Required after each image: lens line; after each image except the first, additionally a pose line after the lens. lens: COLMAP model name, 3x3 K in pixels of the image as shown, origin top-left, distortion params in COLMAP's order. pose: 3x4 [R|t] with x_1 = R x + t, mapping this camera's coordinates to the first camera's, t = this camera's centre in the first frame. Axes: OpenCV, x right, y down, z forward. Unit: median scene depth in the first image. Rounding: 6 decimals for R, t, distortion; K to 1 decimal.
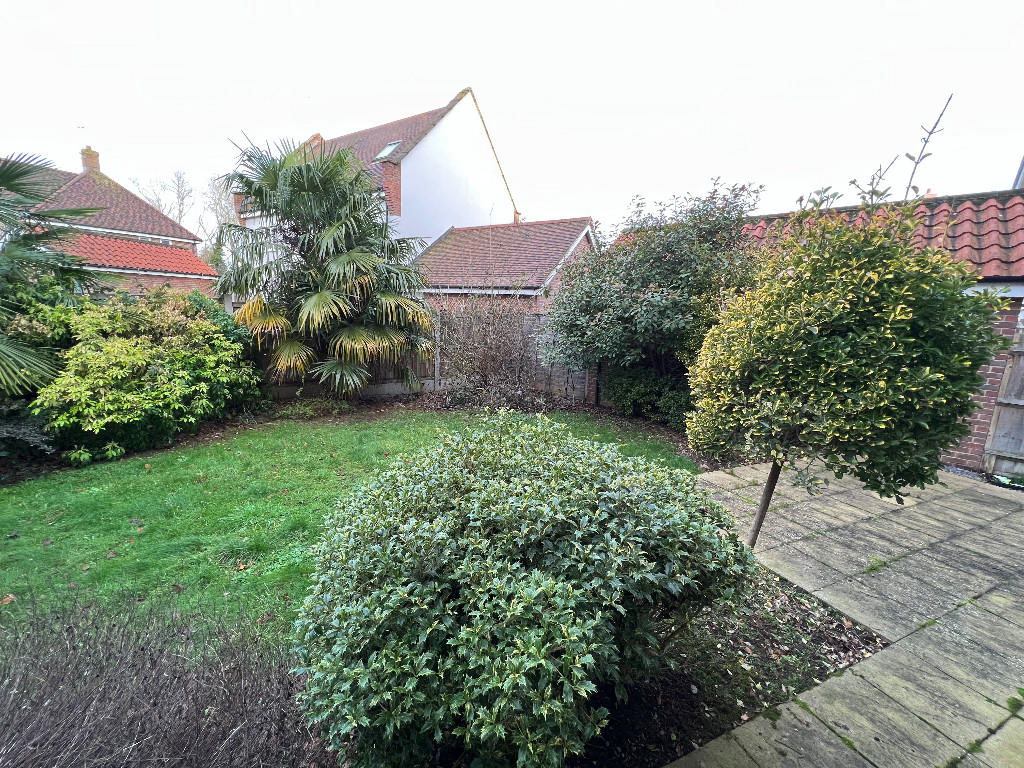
lens RADIAL K [[410.7, 0, 513.1], [0, 410.7, 386.0], [0, 0, 1]] dist [-0.013972, -0.000026]
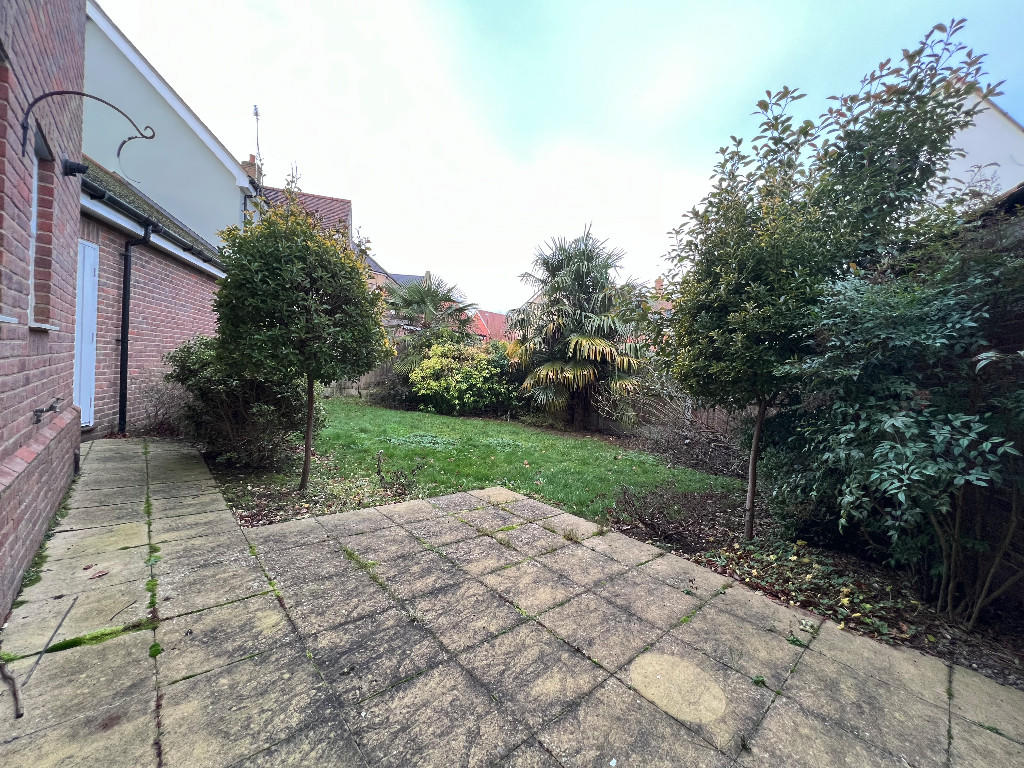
lens RADIAL K [[410.7, 0, 515.3], [0, 410.7, 377.6], [0, 0, 1]] dist [-0.013972, -0.000026]
pose [[0.336641, 0.010316, -0.941577, 1.553993], [-0.233152, 0.969716, -0.072735, 0.069137], [0.912312, 0.244016, 0.328851, 0.817795]]
